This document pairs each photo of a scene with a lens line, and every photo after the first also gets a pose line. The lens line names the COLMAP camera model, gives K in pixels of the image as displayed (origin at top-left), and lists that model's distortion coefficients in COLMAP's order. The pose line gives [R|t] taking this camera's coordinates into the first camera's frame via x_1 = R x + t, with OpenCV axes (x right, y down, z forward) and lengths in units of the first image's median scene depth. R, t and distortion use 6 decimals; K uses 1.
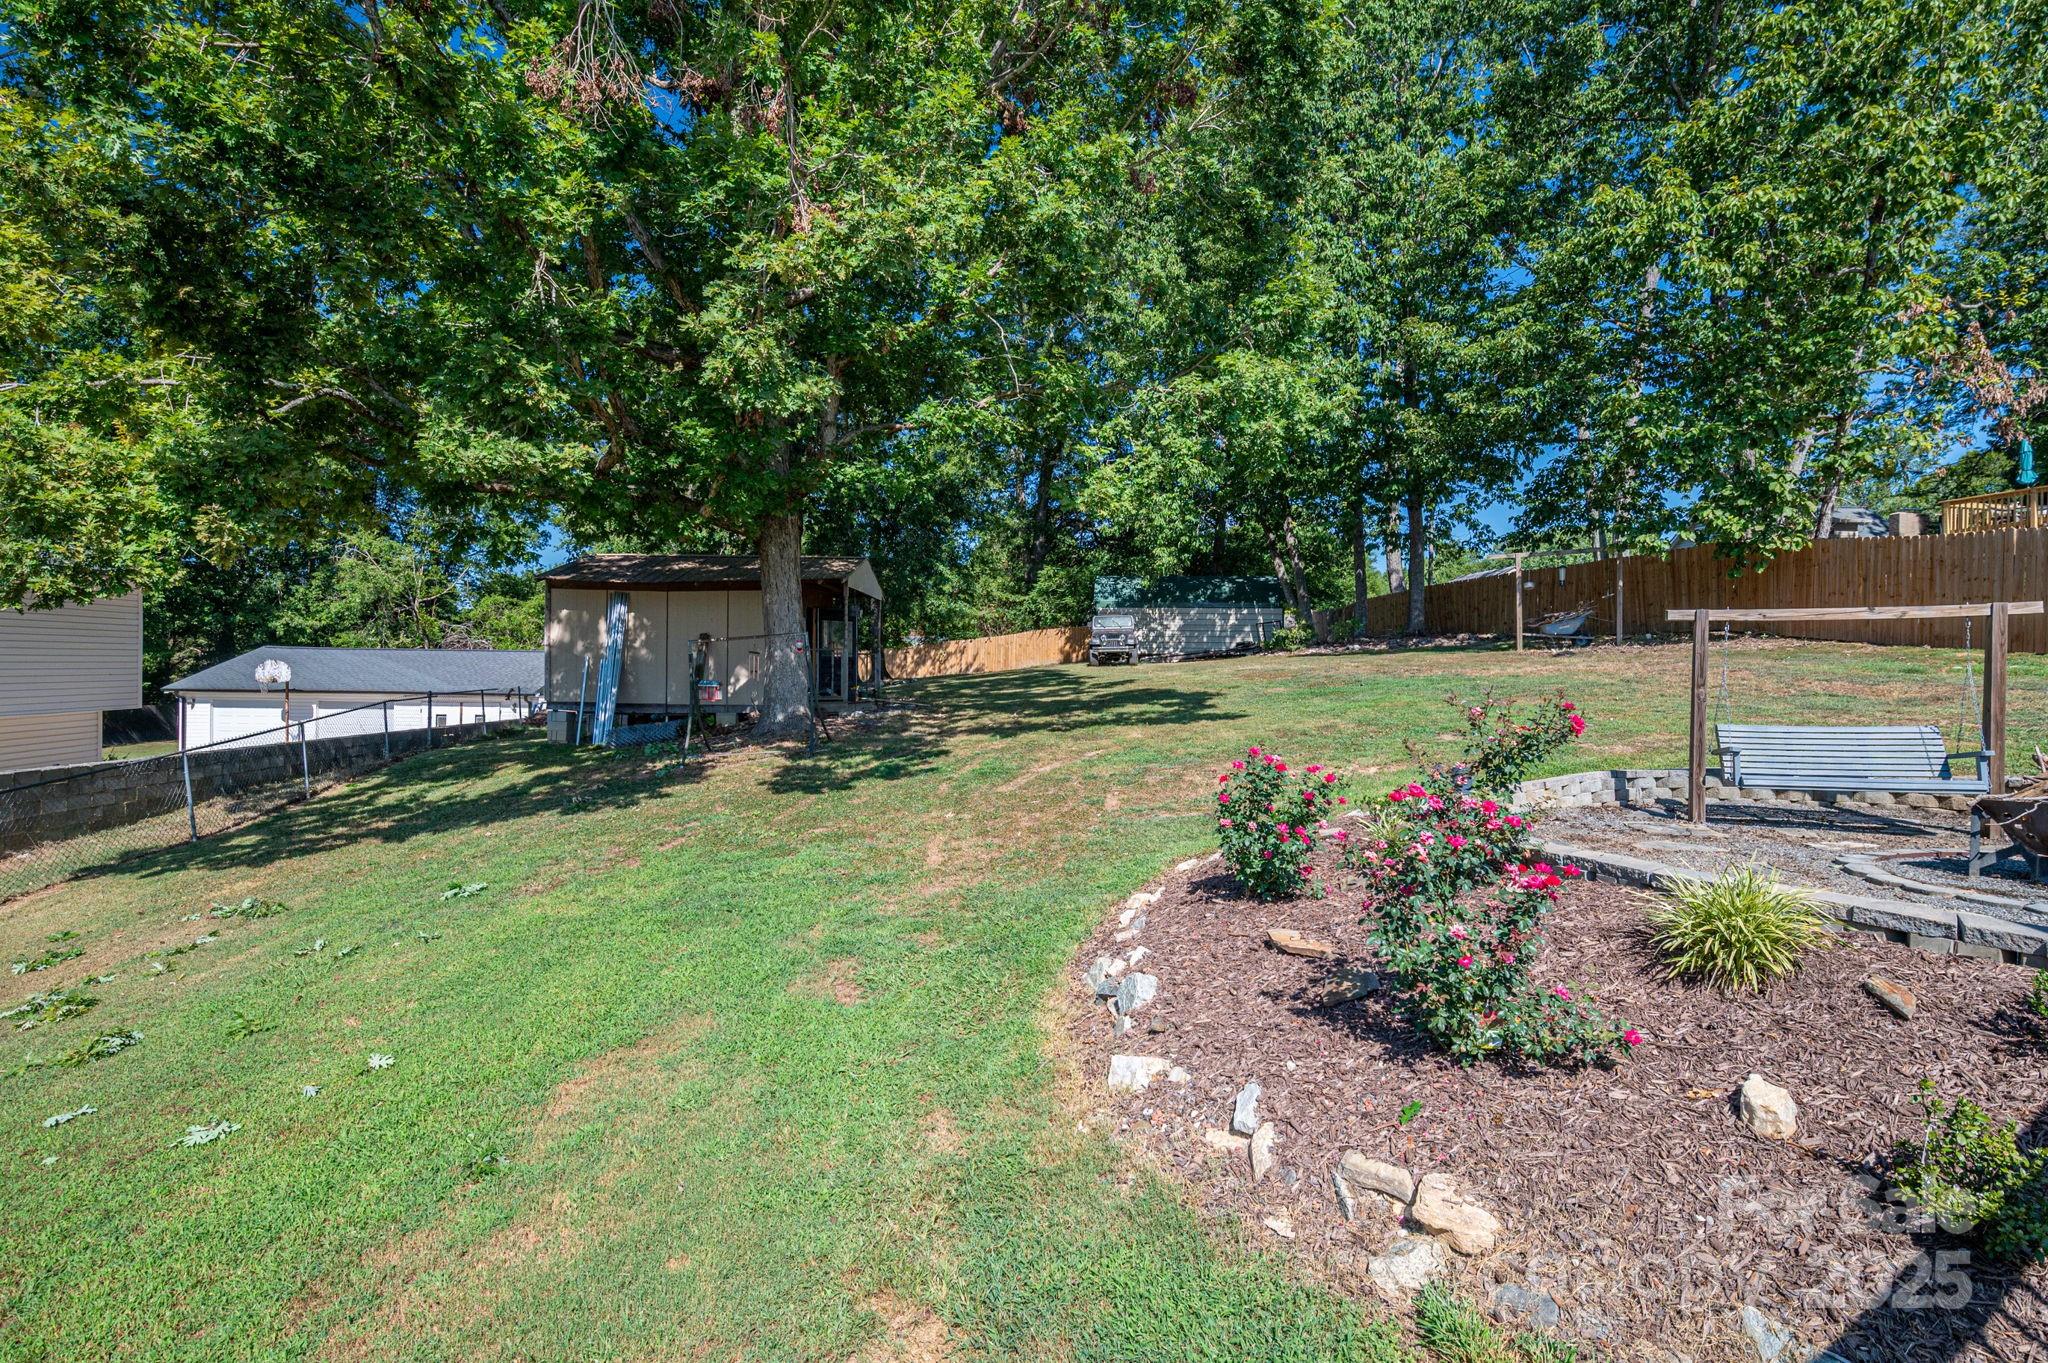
lens RADIAL K [[999.2, 0, 1025.6], [0, 999.2, 678.7], [0, 0, 1]] dist [0.000100, 0.000731]
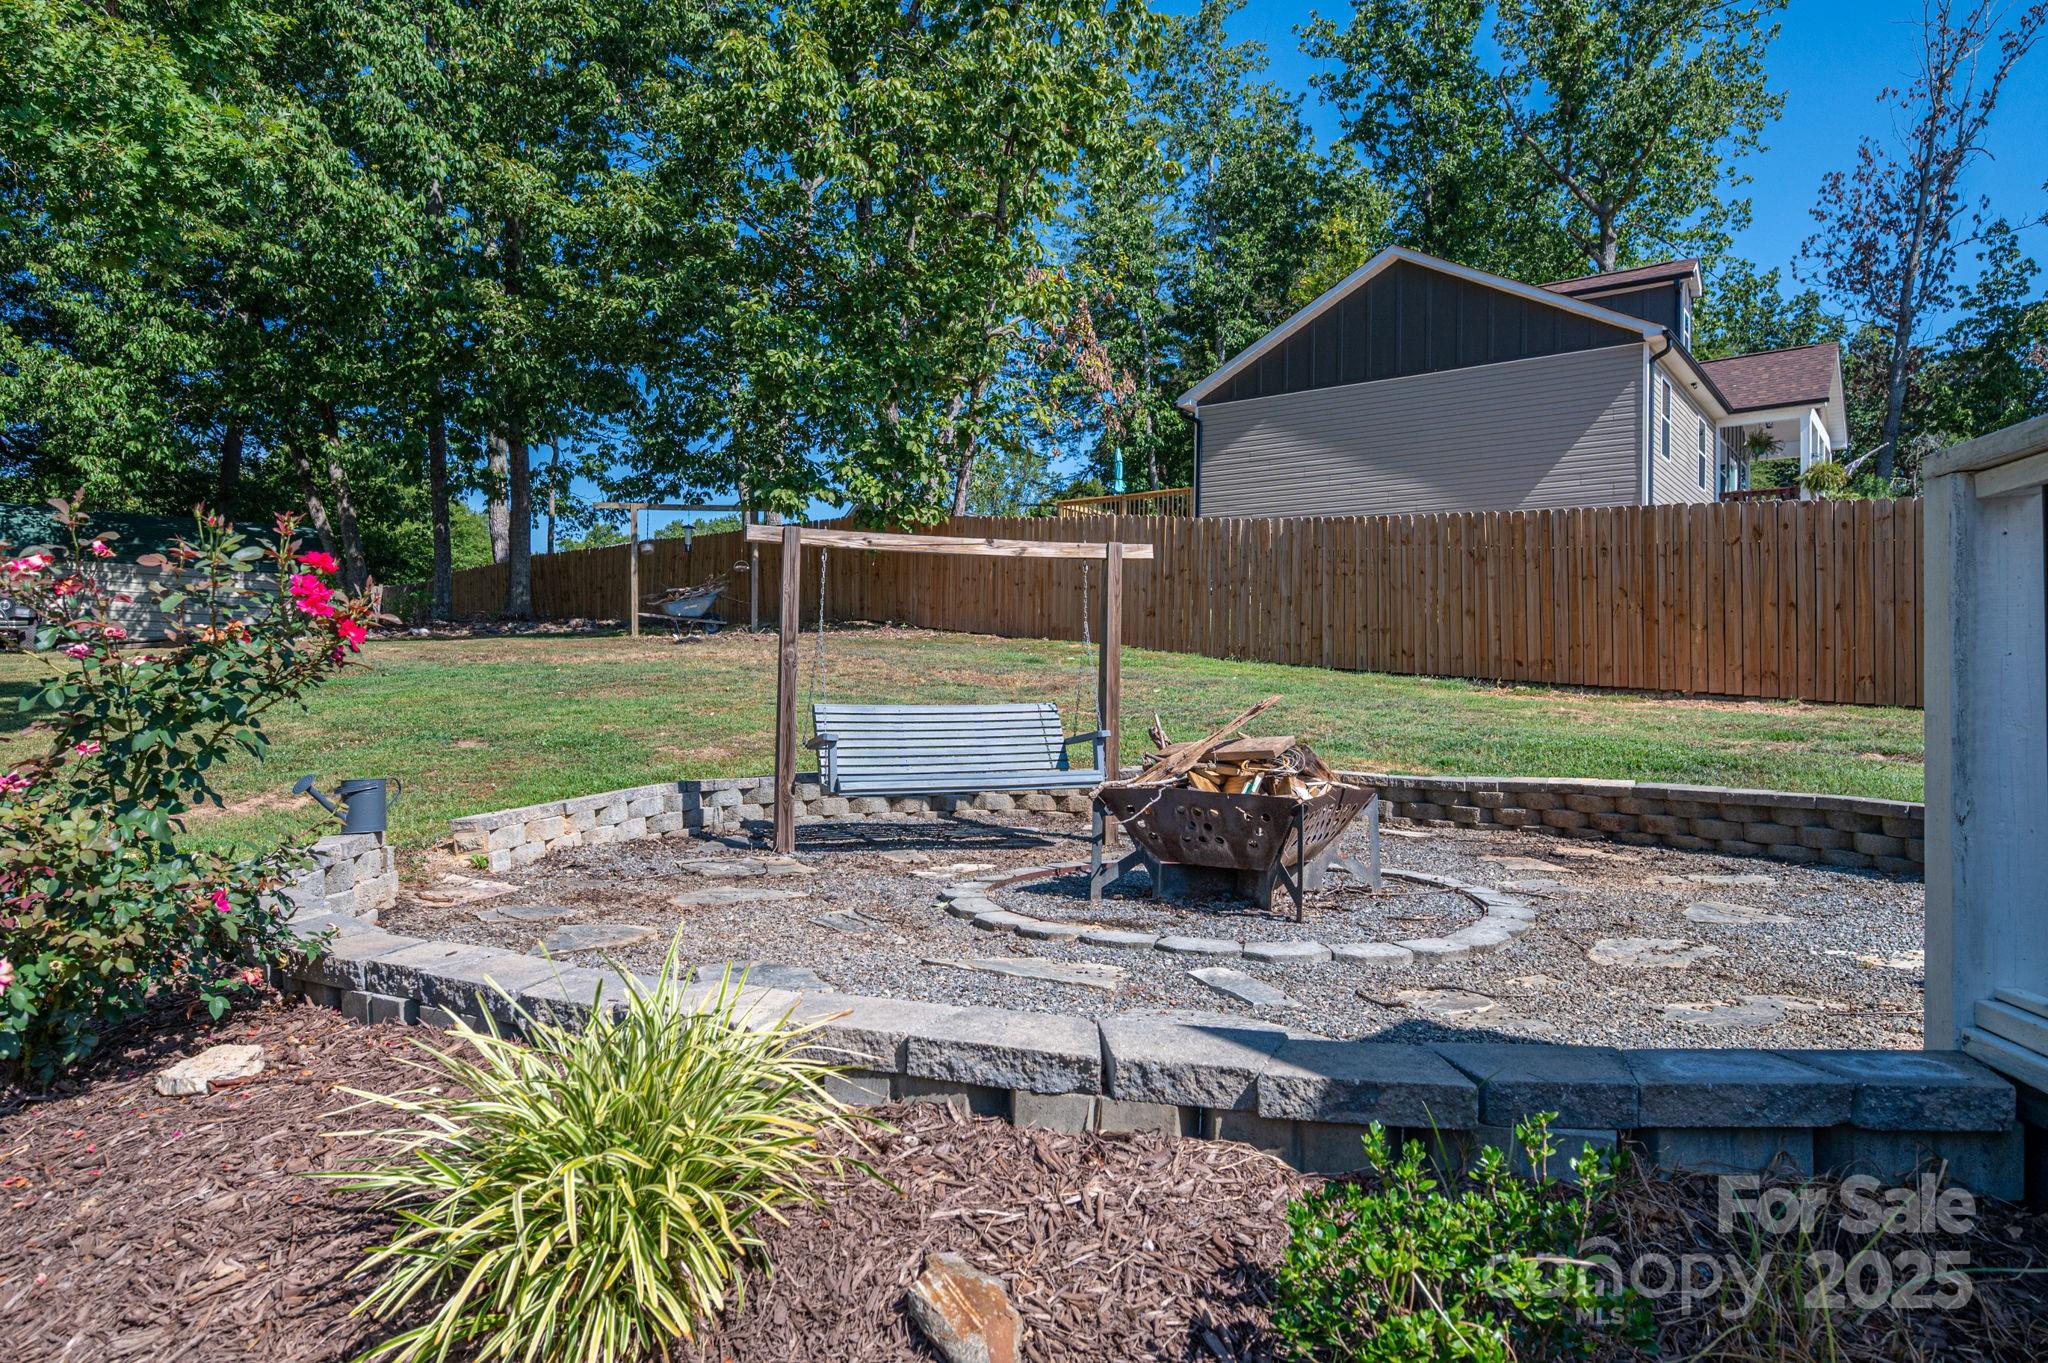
lens RADIAL K [[1175.8, 0, 1020.0], [0, 1175.8, 689.8], [0, 0, 1]] dist [-0.006738, 0.000429]
pose [[0.756933, 0.013123, 0.653360, 0.260204], [-0.002698, 0.999853, -0.016957, 0.045696], [-0.653486, 0.011073, 0.756857, 0.288965]]
